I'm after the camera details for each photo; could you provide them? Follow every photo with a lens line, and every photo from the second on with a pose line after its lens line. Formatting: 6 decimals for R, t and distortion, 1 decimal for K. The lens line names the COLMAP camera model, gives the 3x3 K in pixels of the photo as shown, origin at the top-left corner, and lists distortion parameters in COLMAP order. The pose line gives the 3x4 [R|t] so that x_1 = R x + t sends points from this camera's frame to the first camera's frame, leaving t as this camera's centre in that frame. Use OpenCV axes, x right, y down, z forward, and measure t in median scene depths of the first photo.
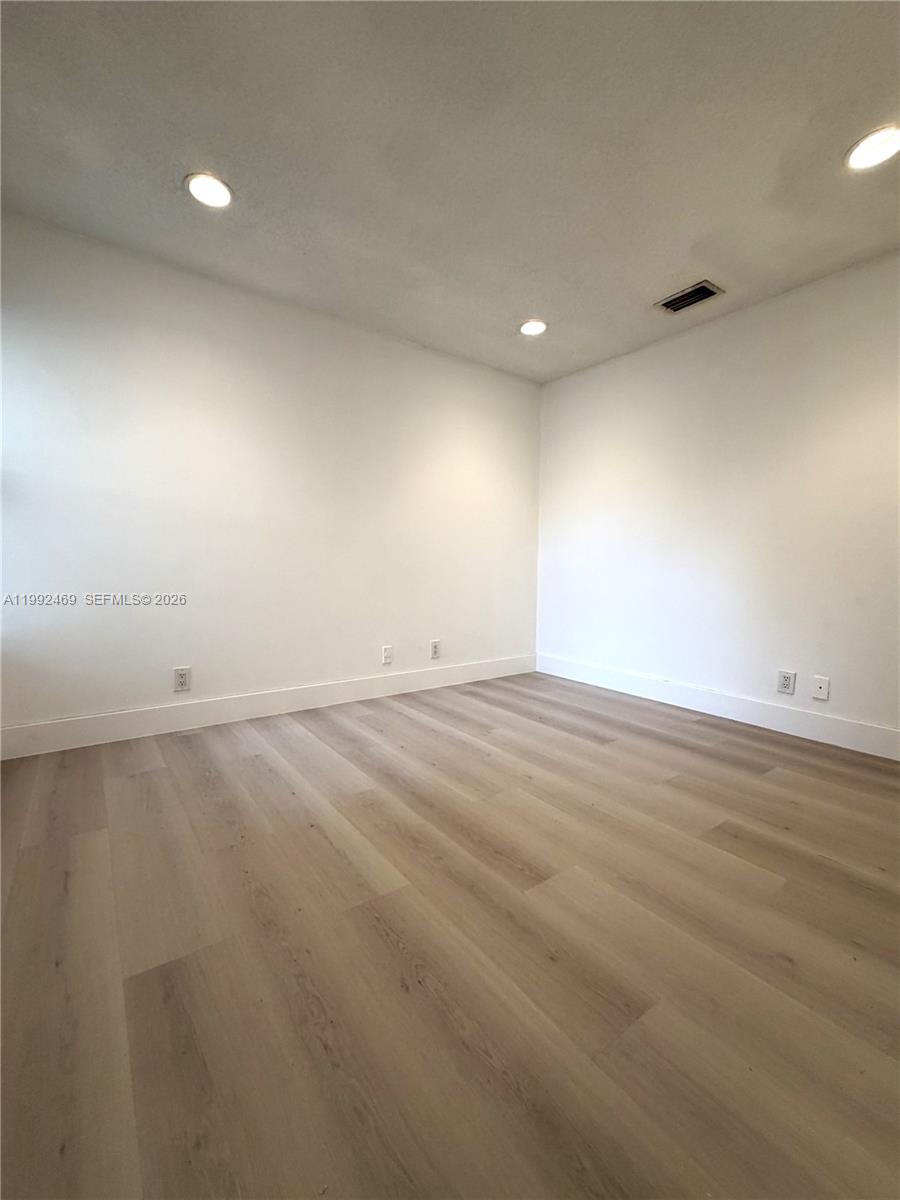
lens RADIAL K [[496.1, 0, 441.8], [0, 496.1, 600.6], [0, 0, 1]] dist [0.003067, 0.000200]
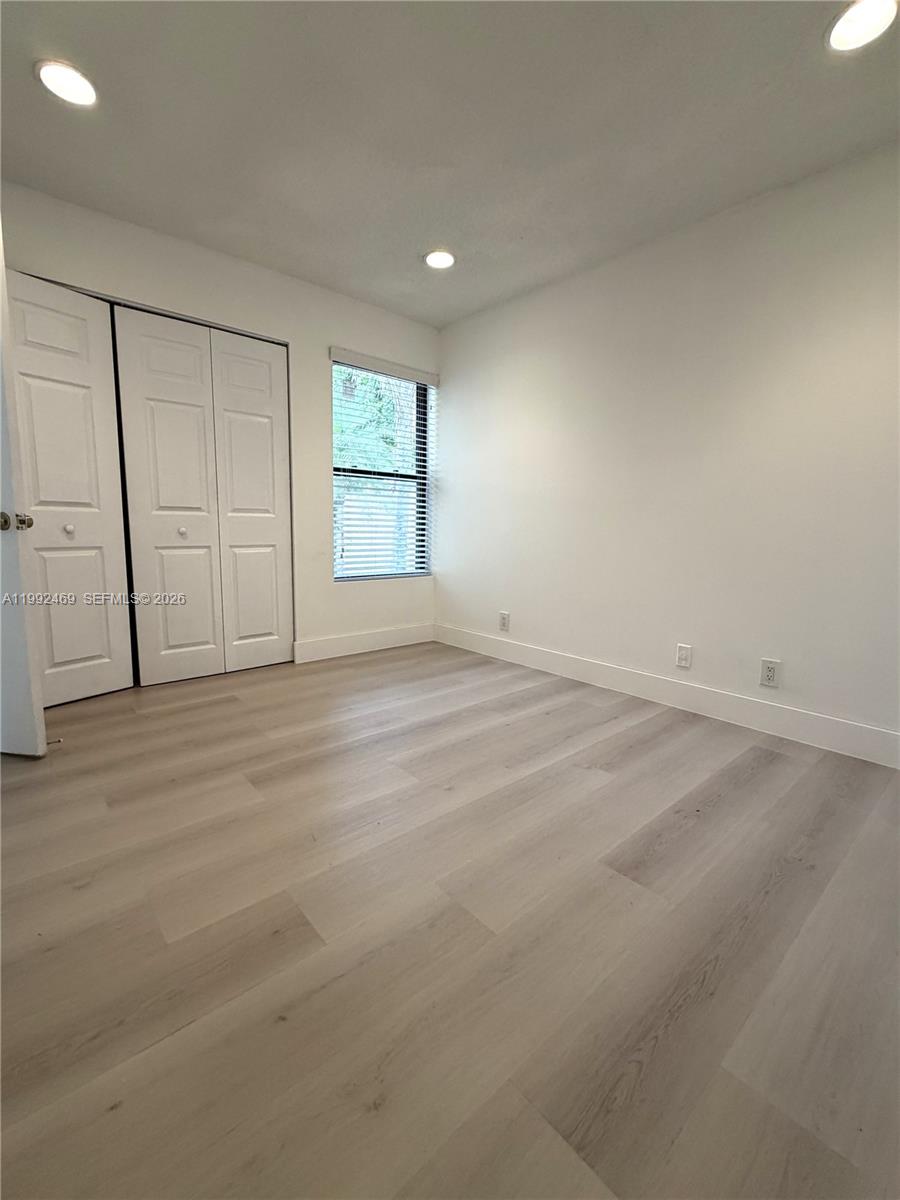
lens RADIAL K [[496.1, 0, 441.6], [0, 496.1, 599.3], [0, 0, 1]] dist [0.003067, 0.000200]
pose [[0.098735, 0.133808, -0.986076, 0.723610], [-0.088588, 0.988166, 0.125222, -0.047738], [0.991163, 0.074991, 0.109421, 0.661407]]
